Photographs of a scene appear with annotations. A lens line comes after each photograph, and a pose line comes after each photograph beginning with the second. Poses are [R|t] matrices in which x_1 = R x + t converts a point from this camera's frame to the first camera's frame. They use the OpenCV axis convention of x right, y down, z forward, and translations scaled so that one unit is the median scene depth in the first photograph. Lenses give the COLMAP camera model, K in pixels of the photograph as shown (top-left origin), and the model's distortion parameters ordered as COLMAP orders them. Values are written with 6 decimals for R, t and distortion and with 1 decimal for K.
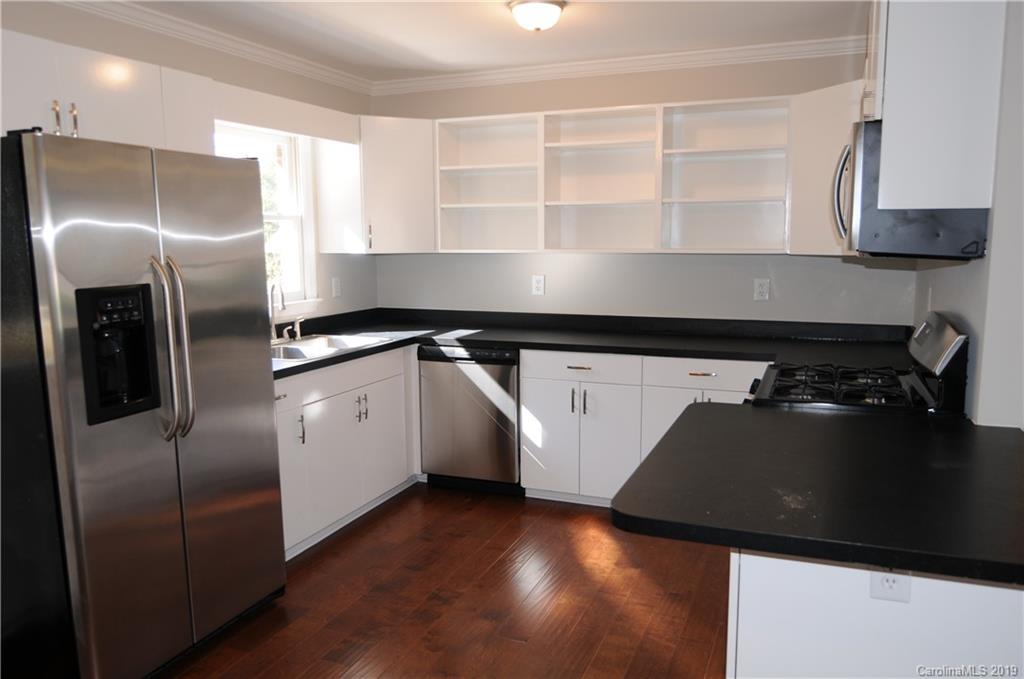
lens RADIAL K [[764.9, 0, 507.9], [0, 764.9, 345.8], [0, 0, 1]] dist [-0.019928, -0.000131]
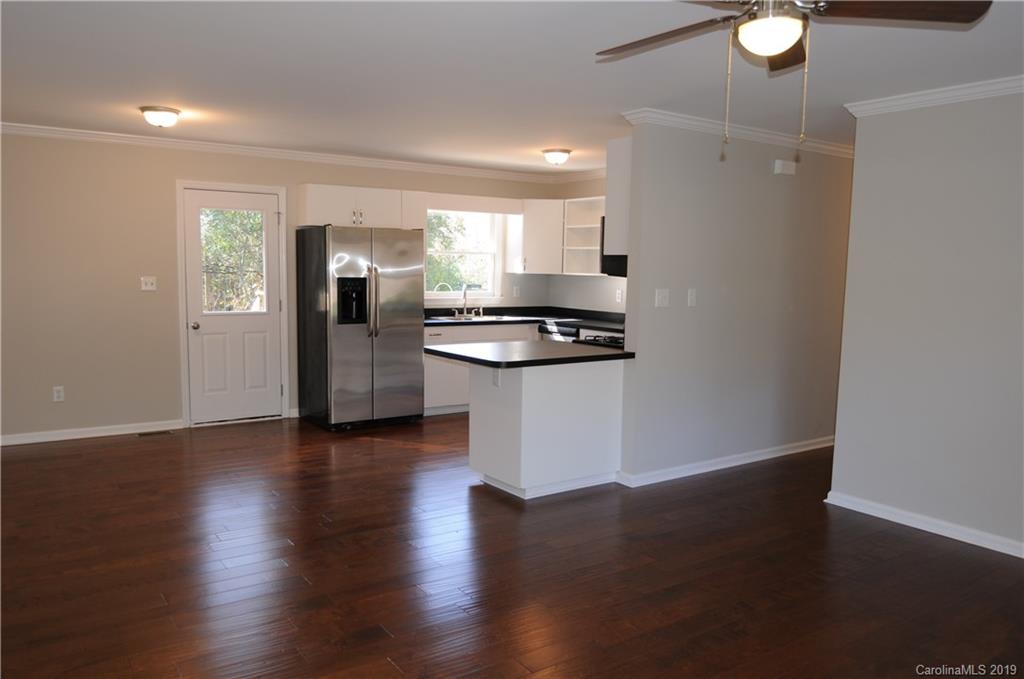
lens RADIAL K [[764.9, 0, 511.7], [0, 764.9, 341.3], [0, 0, 1]] dist [-0.019928, -0.000131]
pose [[0.845947, 0.076412, -0.527764, 0.812632], [-0.100366, 0.994808, -0.016843, 0.078668], [0.523737, 0.067218, 0.849224, -0.589800]]
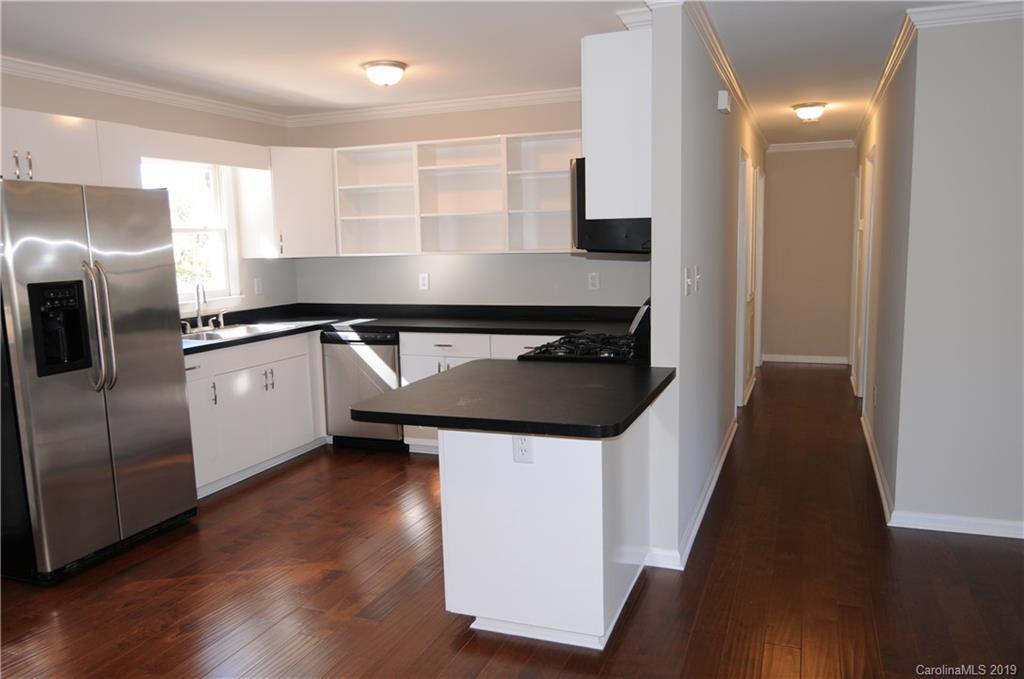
lens RADIAL K [[764.9, 0, 510.7], [0, 764.9, 344.7], [0, 0, 1]] dist [-0.019928, -0.000131]
pose [[0.999673, -0.019018, 0.017099, 0.173170], [0.019144, 0.999791, -0.007204, 0.036756], [-0.016958, 0.007529, 0.999828, -0.247134]]
